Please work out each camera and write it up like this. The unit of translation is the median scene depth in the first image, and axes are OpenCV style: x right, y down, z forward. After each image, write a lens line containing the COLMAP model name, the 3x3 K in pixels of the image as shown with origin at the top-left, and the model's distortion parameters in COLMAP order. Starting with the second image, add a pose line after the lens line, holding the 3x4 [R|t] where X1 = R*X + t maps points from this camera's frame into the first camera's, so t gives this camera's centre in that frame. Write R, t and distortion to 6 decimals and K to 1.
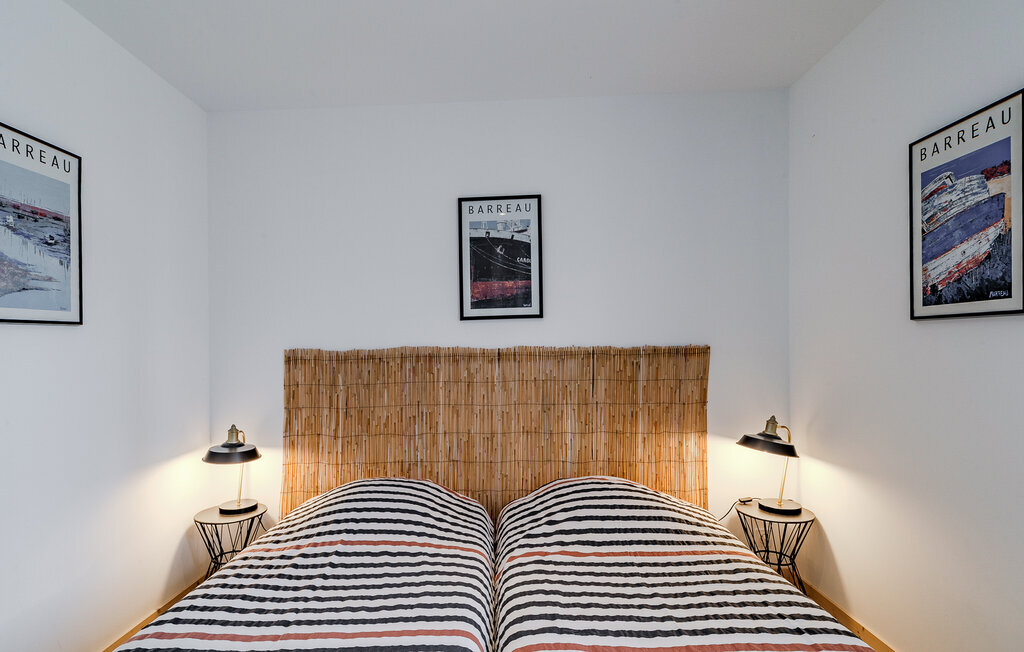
lens RADIAL K [[512.6, 0, 512.0], [0, 512.6, 326.0], [0, 0, 1]] dist [-0.000596, -0.000037]
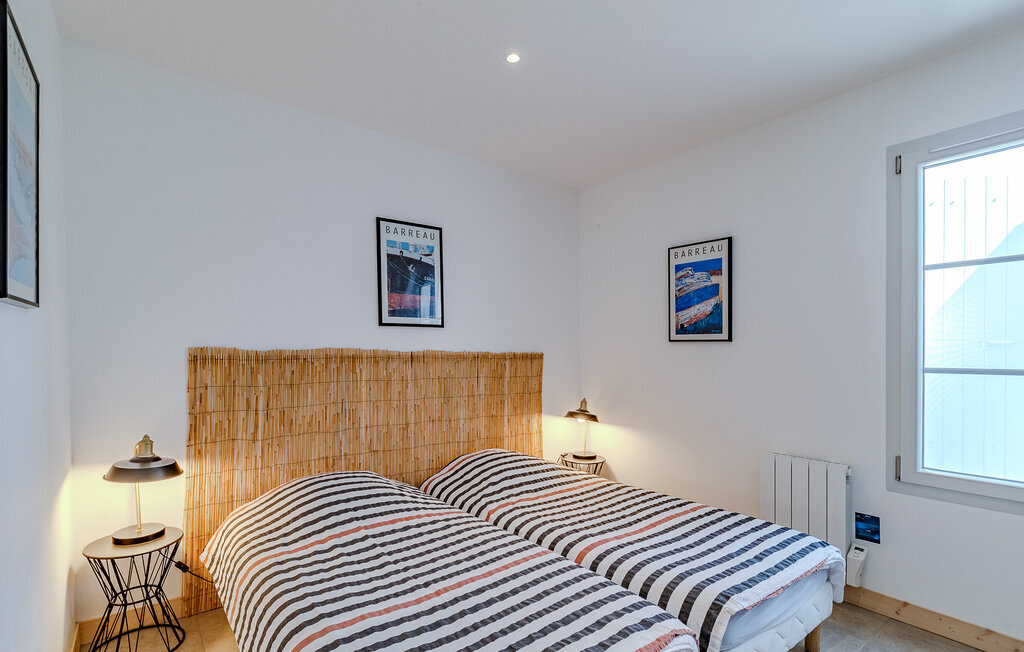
lens RADIAL K [[457.3, 0, 512.0], [0, 457.3, 326.0], [0, 0, 1]] dist [0.002822, 0.000420]
pose [[0.782937, 0.056252, 0.619553, -0.508517], [-0.046817, 0.998407, -0.031487, 0.007308], [-0.620337, -0.004353, 0.784323, 0.030484]]
